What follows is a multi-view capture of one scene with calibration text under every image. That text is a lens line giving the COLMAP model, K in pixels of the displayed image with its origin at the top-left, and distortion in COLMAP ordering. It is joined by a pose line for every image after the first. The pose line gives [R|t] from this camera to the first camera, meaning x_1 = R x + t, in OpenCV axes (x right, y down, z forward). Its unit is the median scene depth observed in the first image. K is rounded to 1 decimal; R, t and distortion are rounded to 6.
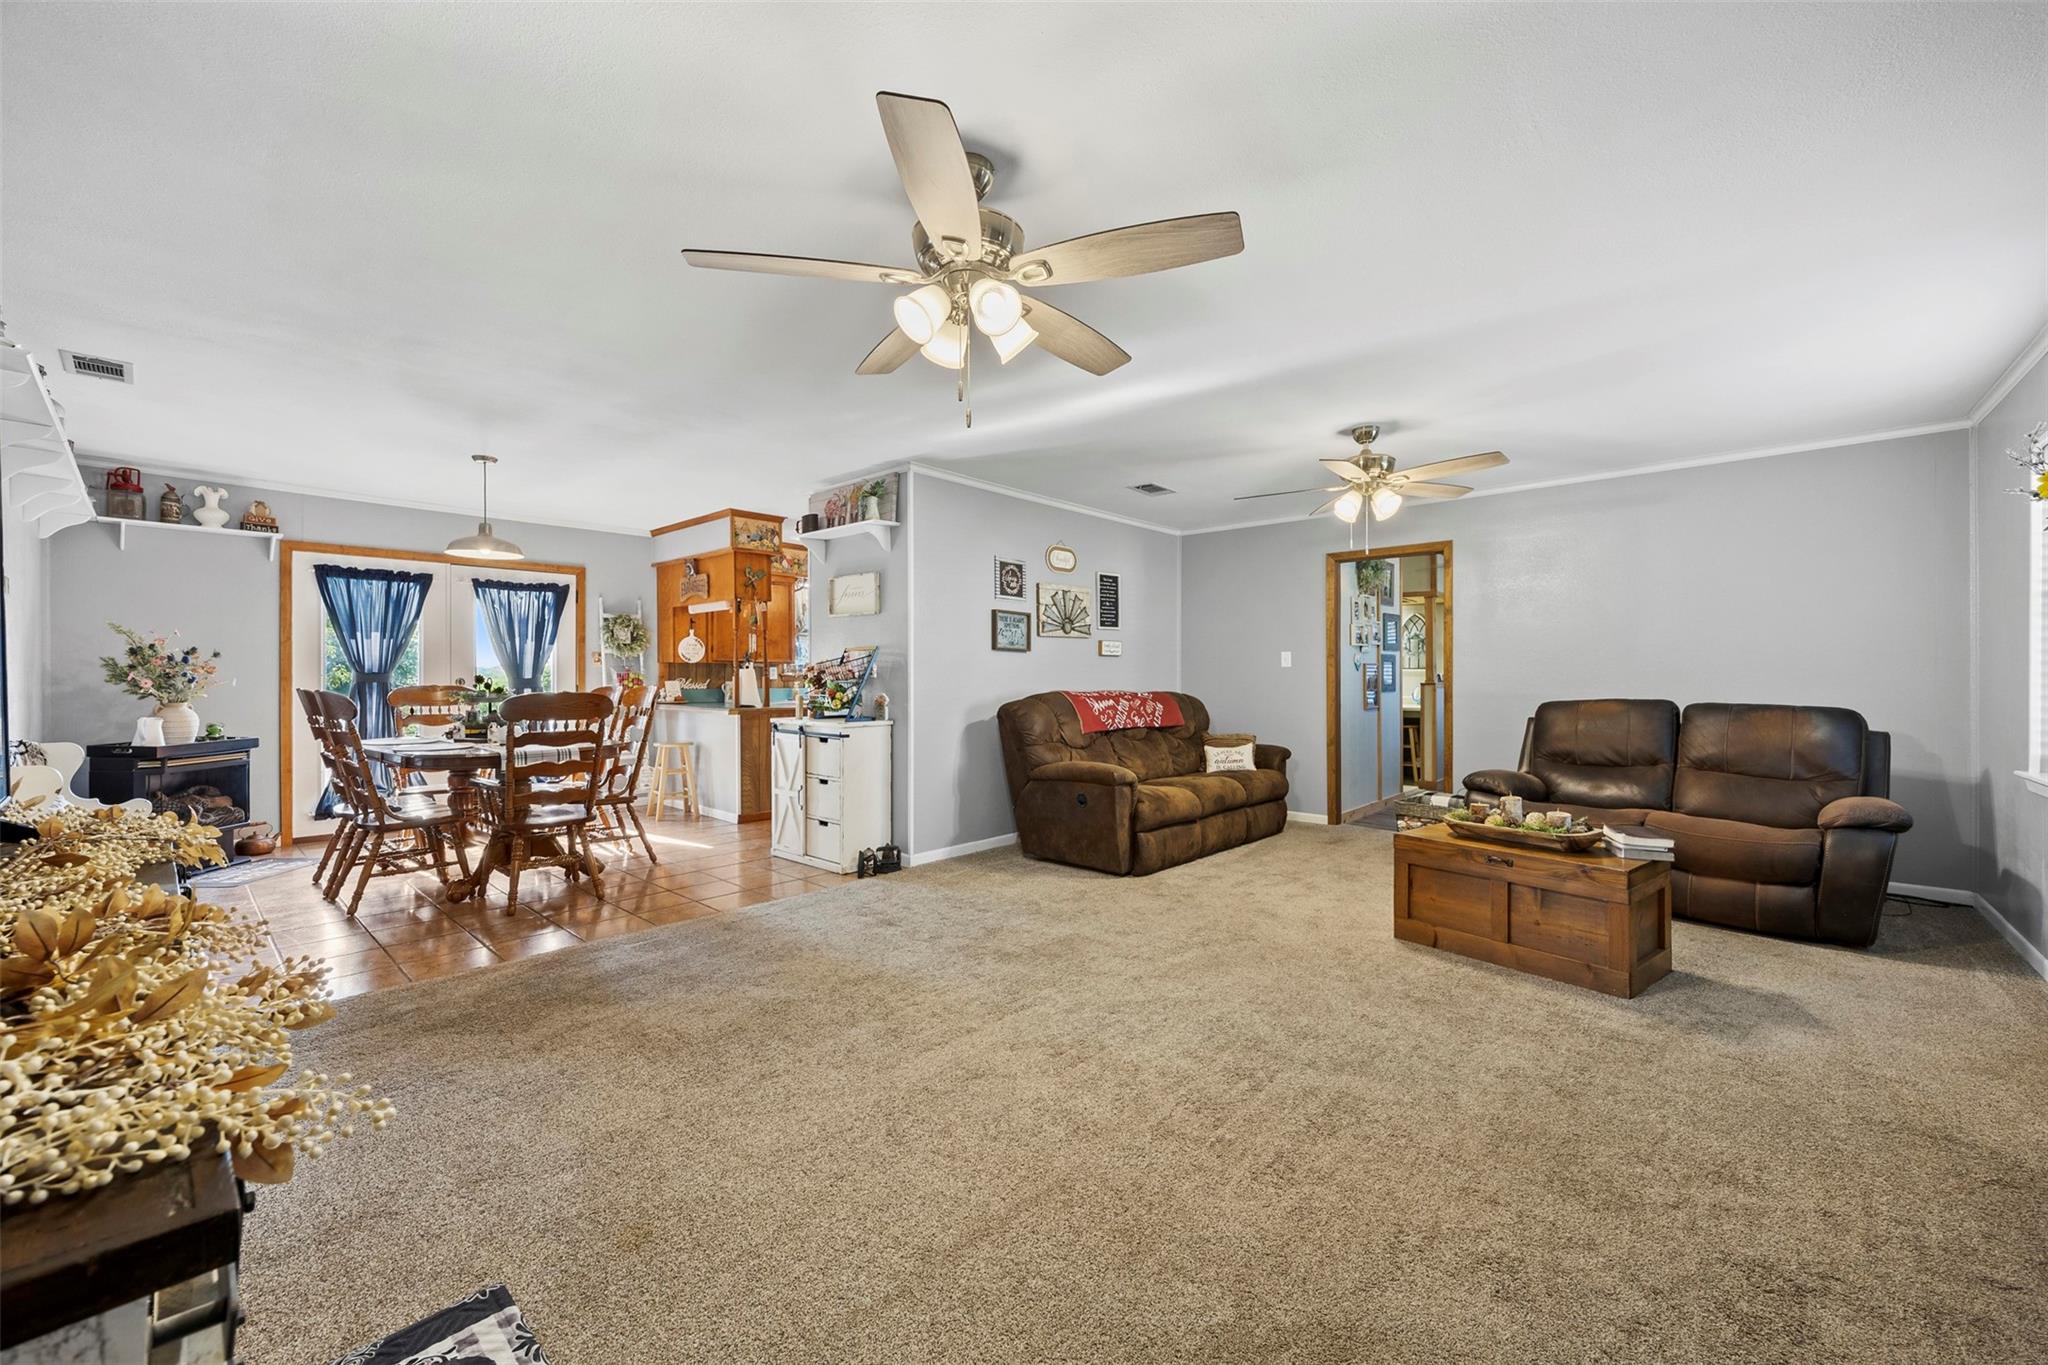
lens RADIAL K [[798.5, 0, 1016.3], [0, 798.5, 677.8], [0, 0, 1]] dist [0.000766, 0.000274]
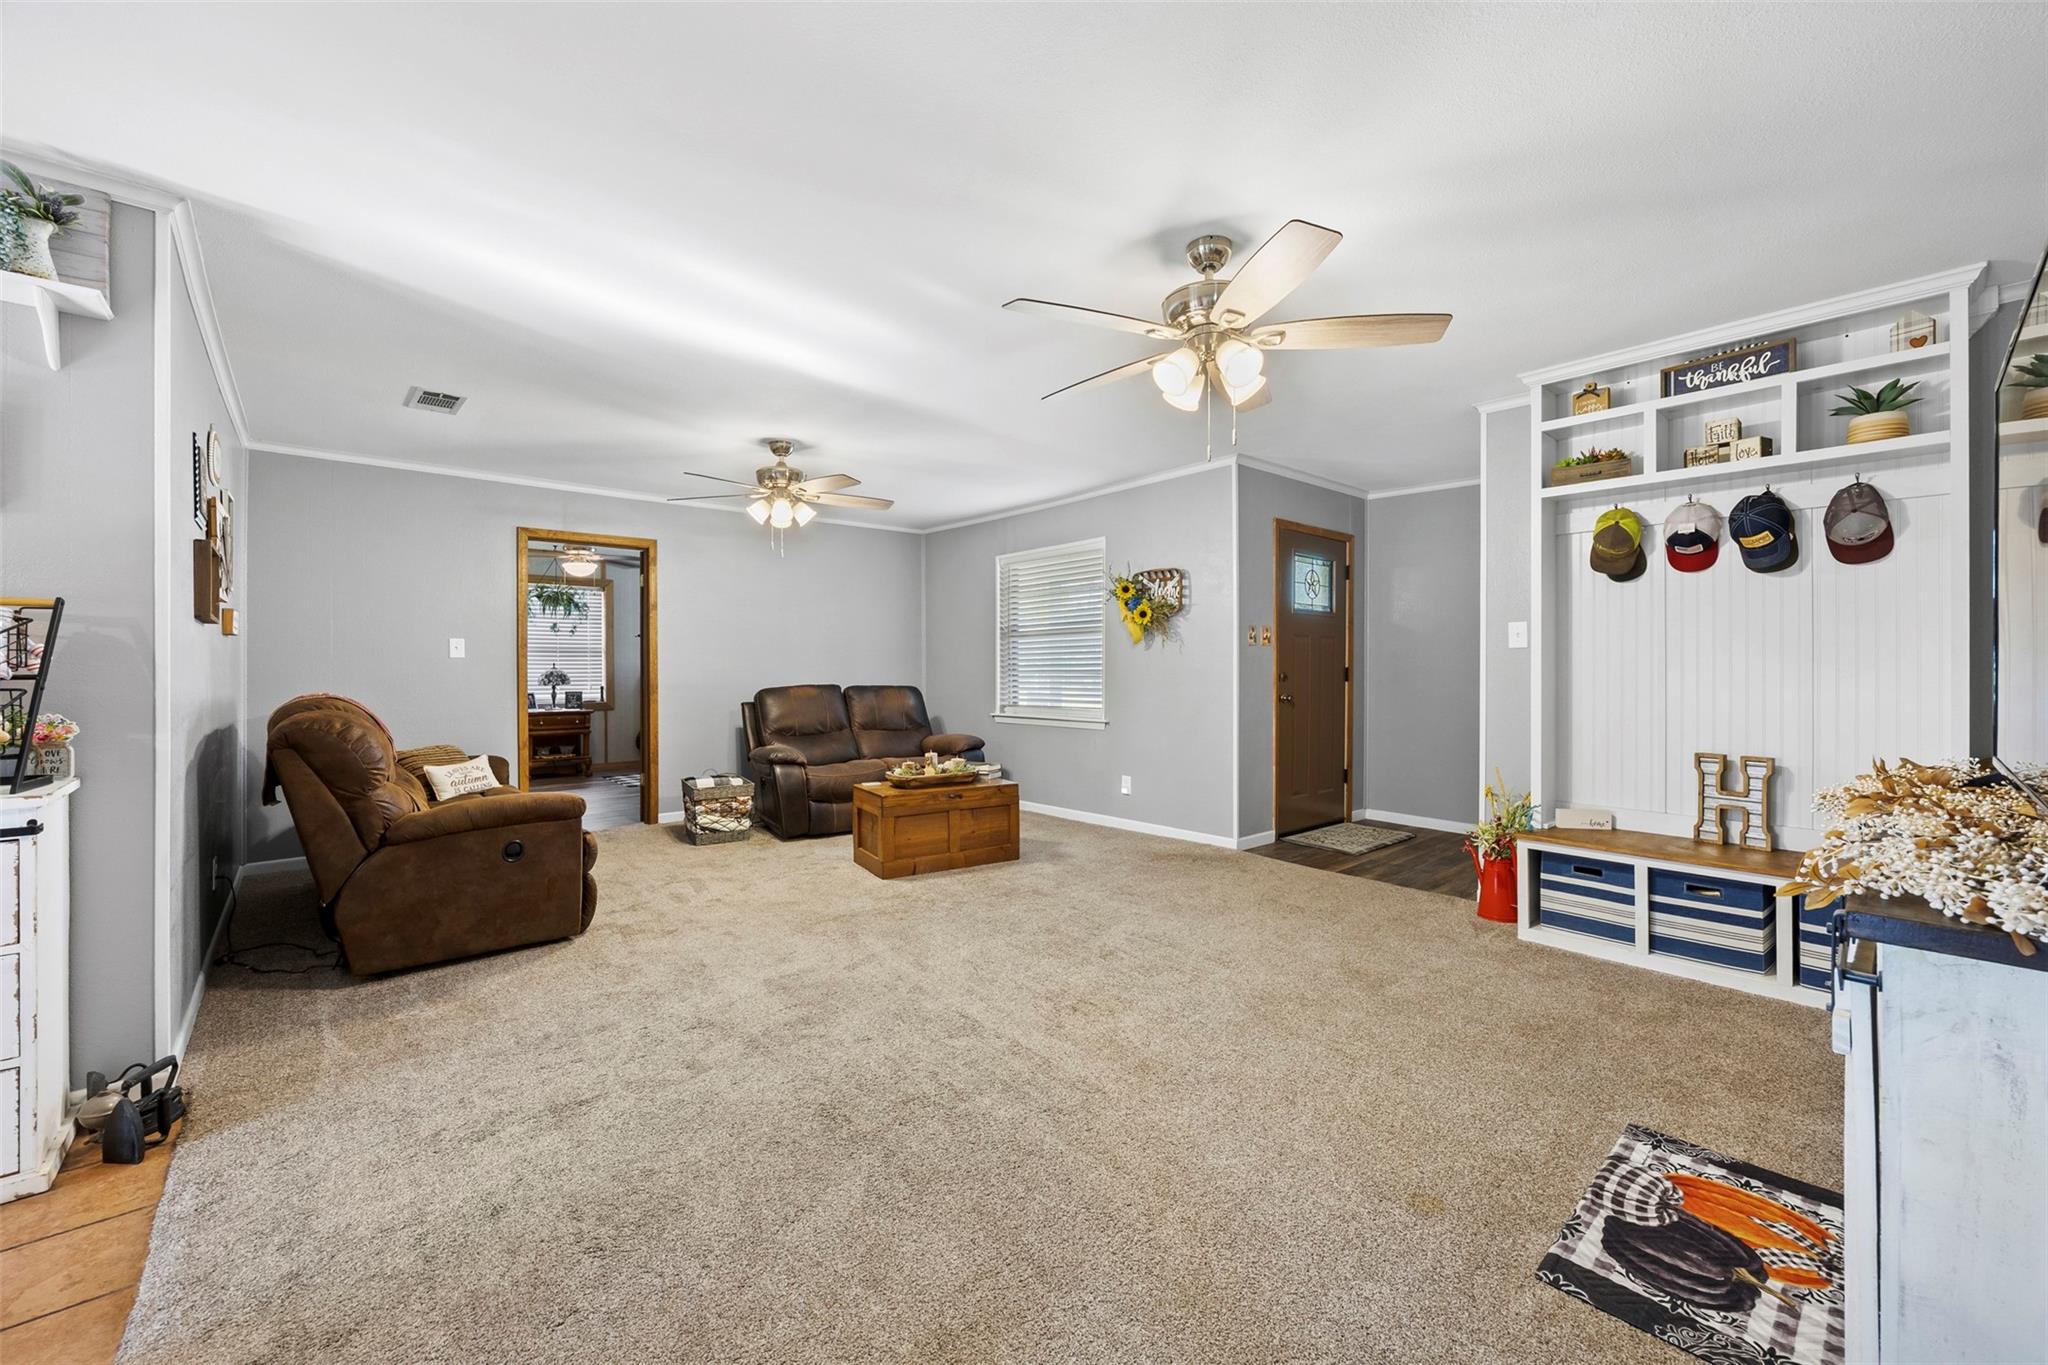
lens RADIAL K [[798.5, 0, 1017.3], [0, 798.5, 669.6], [0, 0, 1]] dist [0.000766, 0.000274]
pose [[0.102010, -0.004798, 0.994772, -0.733398], [0.002906, 0.999986, 0.004525, -0.005820], [-0.994779, 0.002429, 0.102022, 0.662361]]
